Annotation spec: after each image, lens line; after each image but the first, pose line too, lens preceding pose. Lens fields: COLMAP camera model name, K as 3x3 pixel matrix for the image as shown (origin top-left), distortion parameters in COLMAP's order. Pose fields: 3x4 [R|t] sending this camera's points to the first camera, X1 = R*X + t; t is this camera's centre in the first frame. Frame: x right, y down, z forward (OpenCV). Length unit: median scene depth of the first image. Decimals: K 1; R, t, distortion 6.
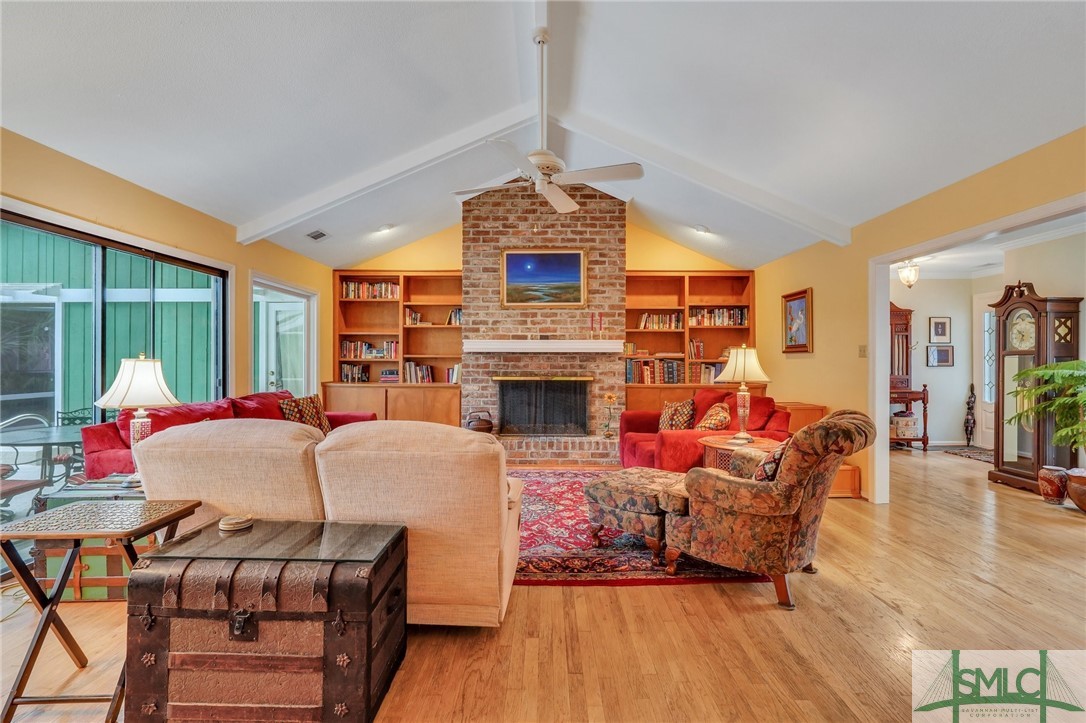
lens RADIAL K [[504.7, 0, 526.7], [0, 504.7, 365.0], [0, 0, 1]] dist [0.002350, 0.005373]
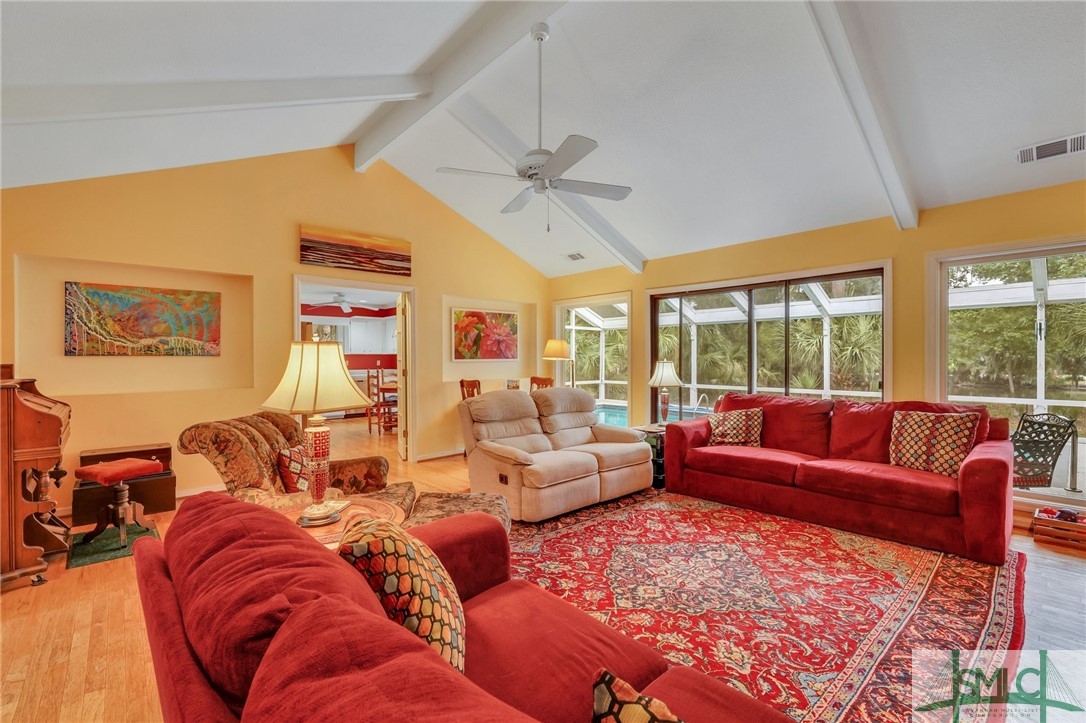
lens RADIAL K [[504.7, 0, 541.1], [0, 504.7, 356.2], [0, 0, 1]] dist [0.002350, 0.005373]
pose [[-0.720157, -0.001620, -0.693809, 0.394443], [-0.003971, 0.999991, 0.001787, -0.012940], [0.693800, 0.004042, -0.720157, 0.946941]]
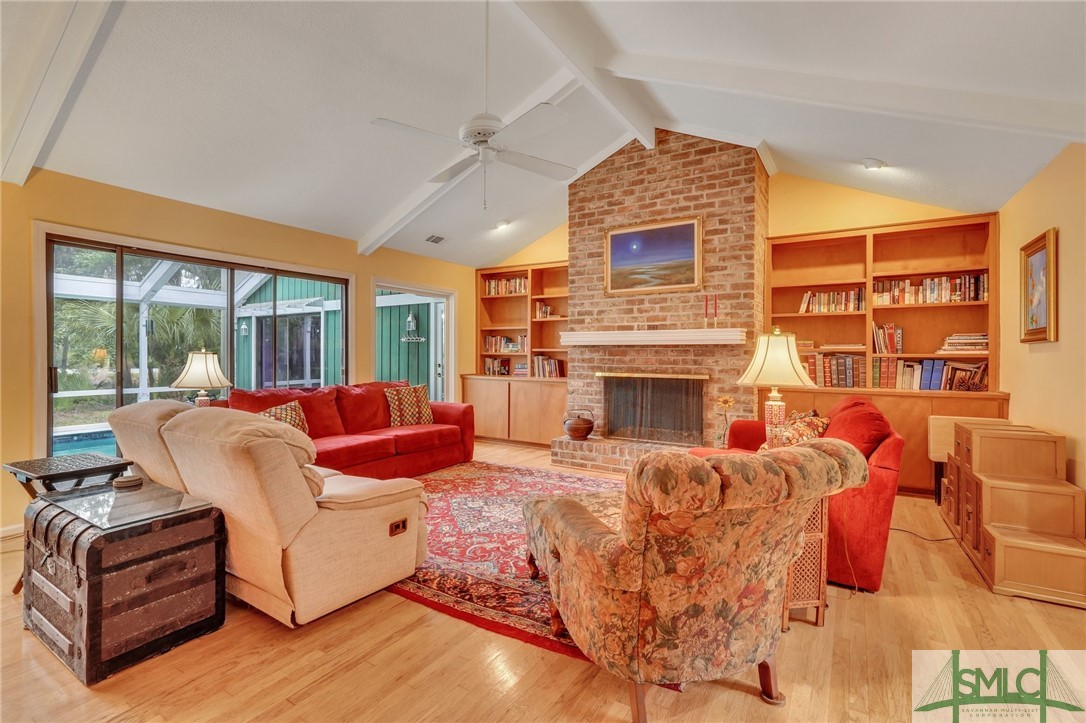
lens RADIAL K [[504.7, 0, 525.7], [0, 504.7, 366.5], [0, 0, 1]] dist [0.002350, 0.005373]
pose [[0.847677, 0.014668, -0.530309, 0.307768], [-0.007897, 0.999856, 0.015032, 0.000227], [0.530453, -0.008554, 0.847671, 0.159786]]
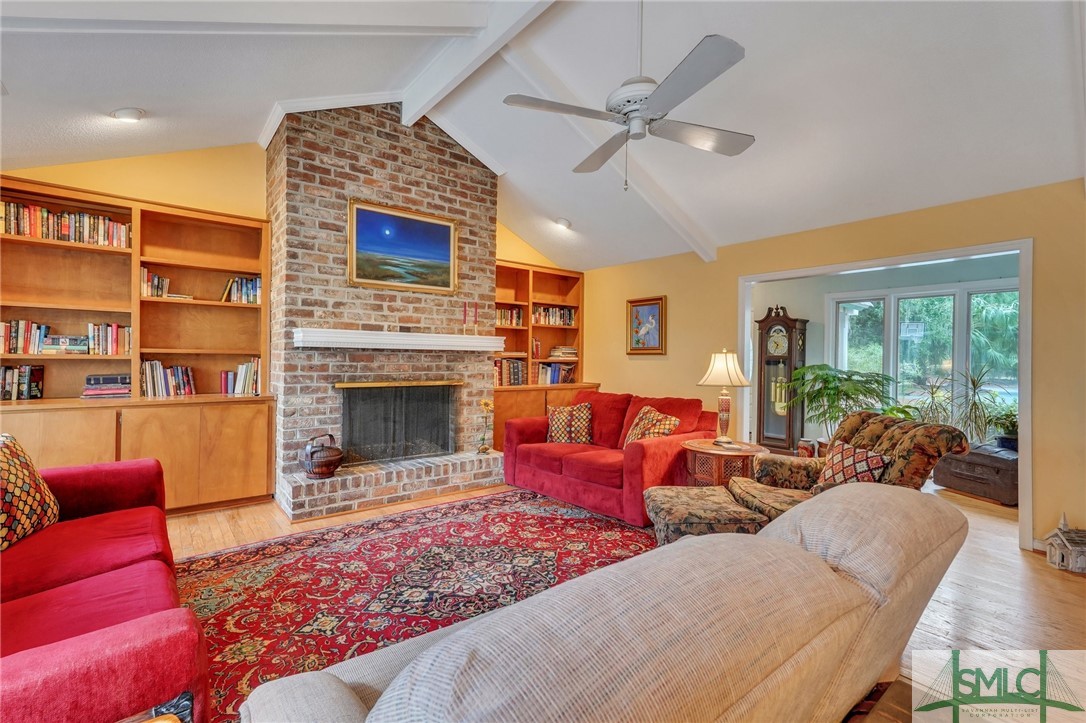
lens RADIAL K [[504.7, 0, 540.5], [0, 504.7, 369.9], [0, 0, 1]] dist [0.002350, 0.005373]
pose [[0.756201, -0.008848, 0.654279, -0.307218], [-0.004265, 0.999821, 0.018451, -0.008933], [-0.654325, -0.016743, 0.756028, 0.294838]]
